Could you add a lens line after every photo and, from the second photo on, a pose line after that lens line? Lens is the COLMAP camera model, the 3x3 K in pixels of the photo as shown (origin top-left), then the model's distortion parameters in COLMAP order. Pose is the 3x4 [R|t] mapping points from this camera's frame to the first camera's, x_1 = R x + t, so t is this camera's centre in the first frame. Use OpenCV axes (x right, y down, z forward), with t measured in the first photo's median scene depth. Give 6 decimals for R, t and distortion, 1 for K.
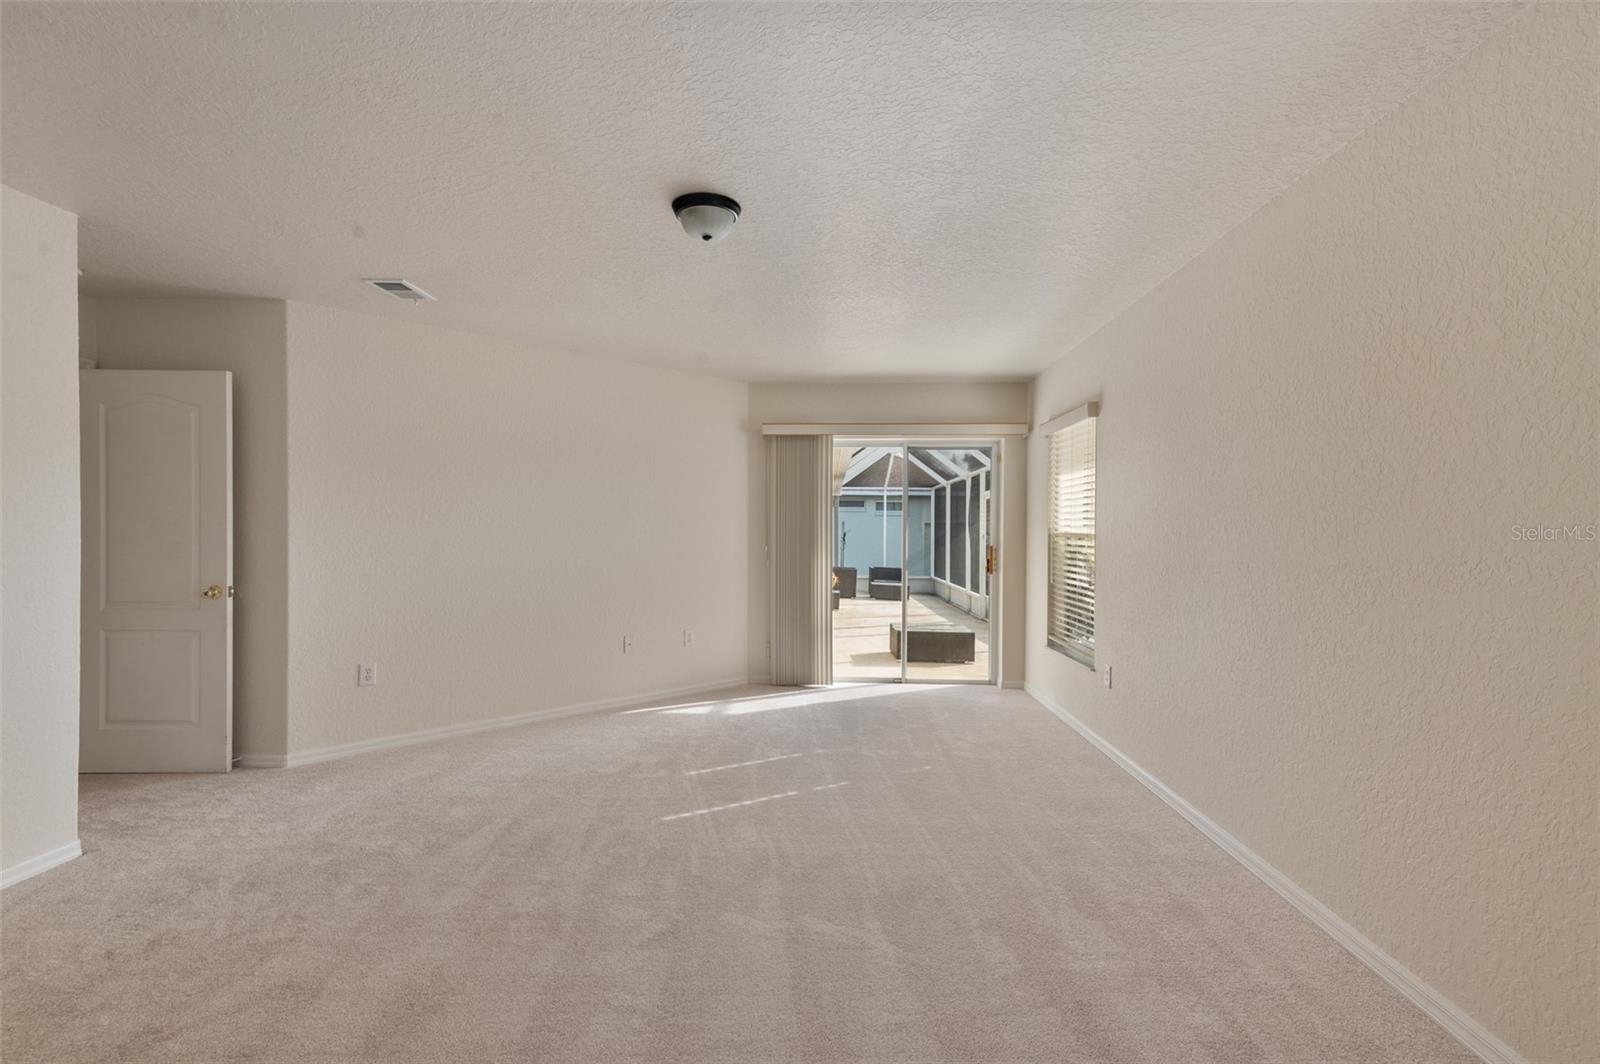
lens RADIAL K [[722.5, 0, 802.7], [0, 722.5, 538.4], [0, 0, 1]] dist [0.013101, 0.000351]
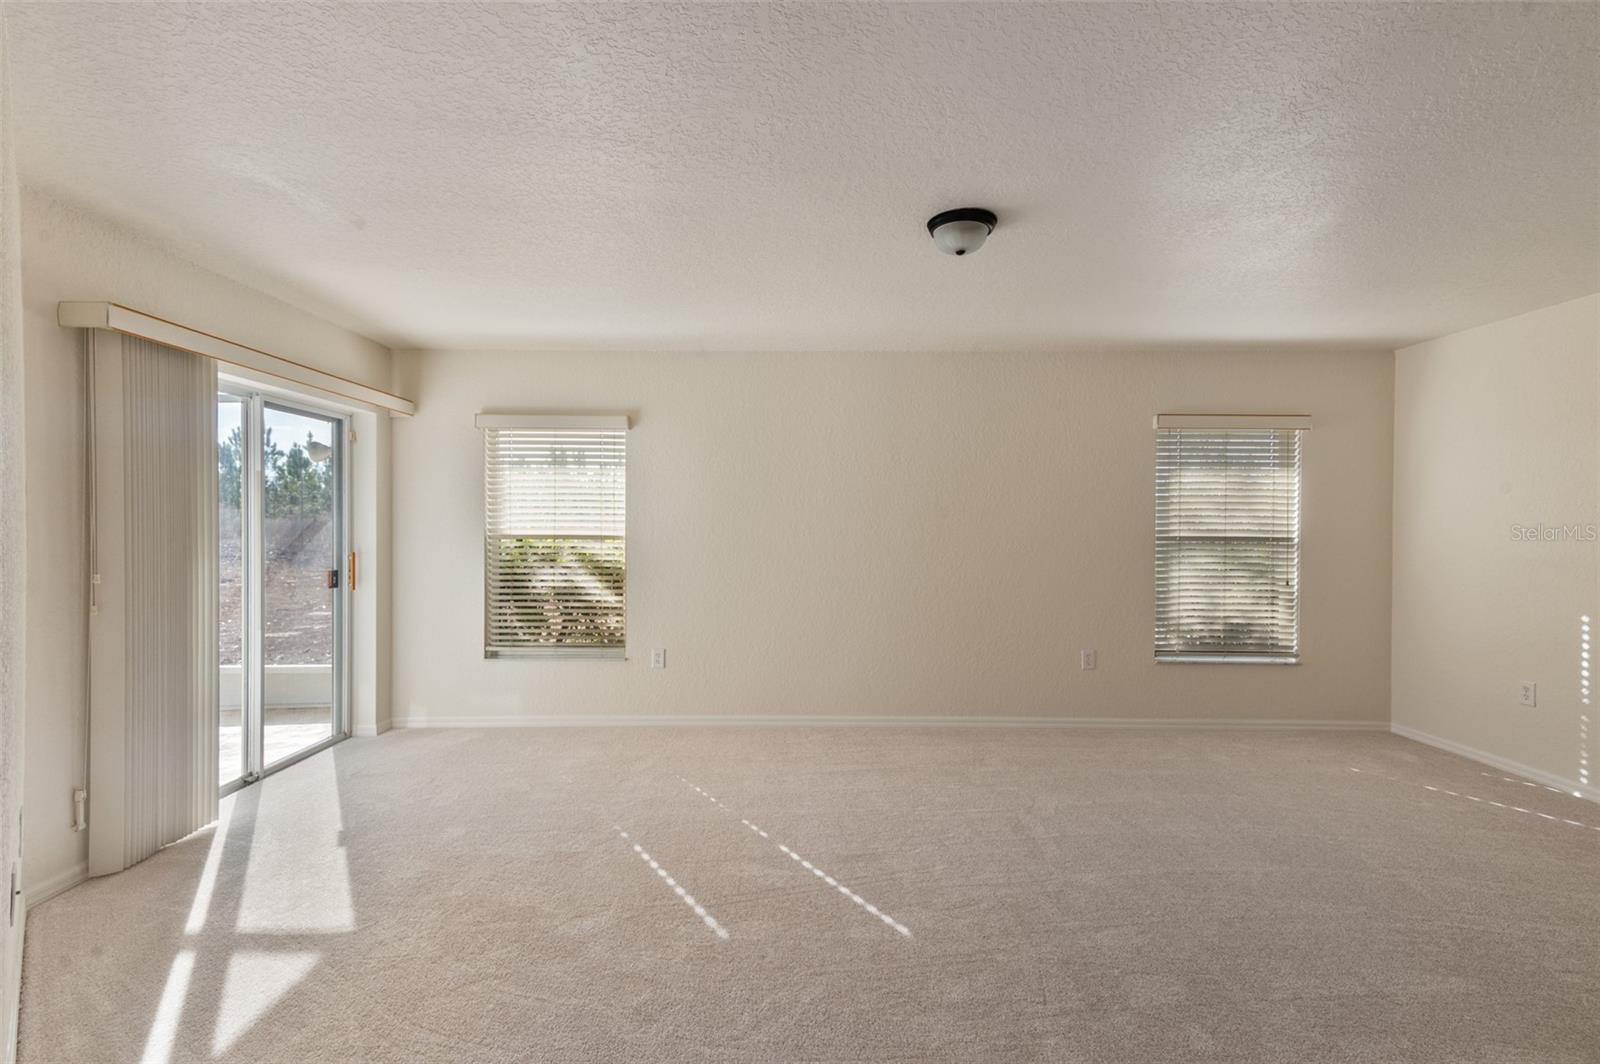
lens RADIAL K [[722.5, 0, 802.7], [0, 722.5, 538.4], [0, 0, 1]] dist [0.013101, 0.000351]
pose [[-0.043121, -0.022465, 0.998817, -0.527969], [0.003216, 0.999739, 0.022625, -0.020352], [-0.999065, 0.004187, -0.043038, 0.583147]]
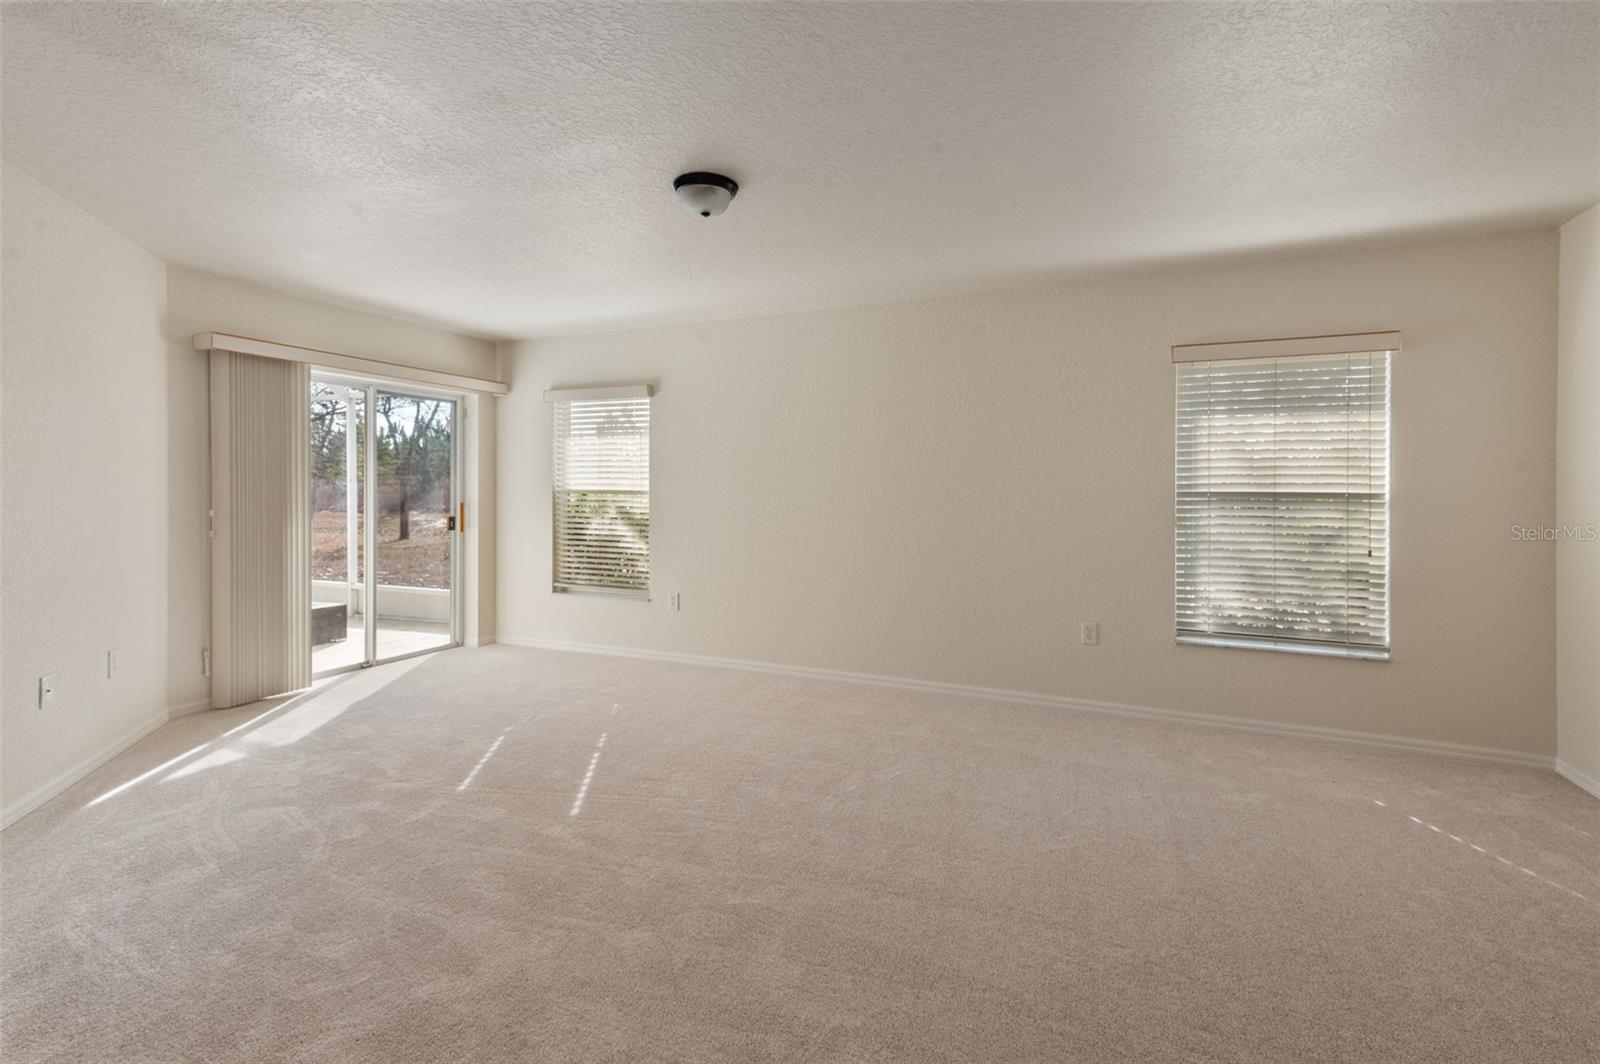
lens RADIAL K [[732.5, 0, 801.4], [0, 732.5, 508.7], [0, 0, 1]] dist [0.015149, 0.000515]
pose [[0.369065, -0.026899, 0.929014, -0.501643], [0.004505, 0.999621, 0.027153, -0.007494], [-0.929393, -0.005836, 0.369047, 0.219737]]
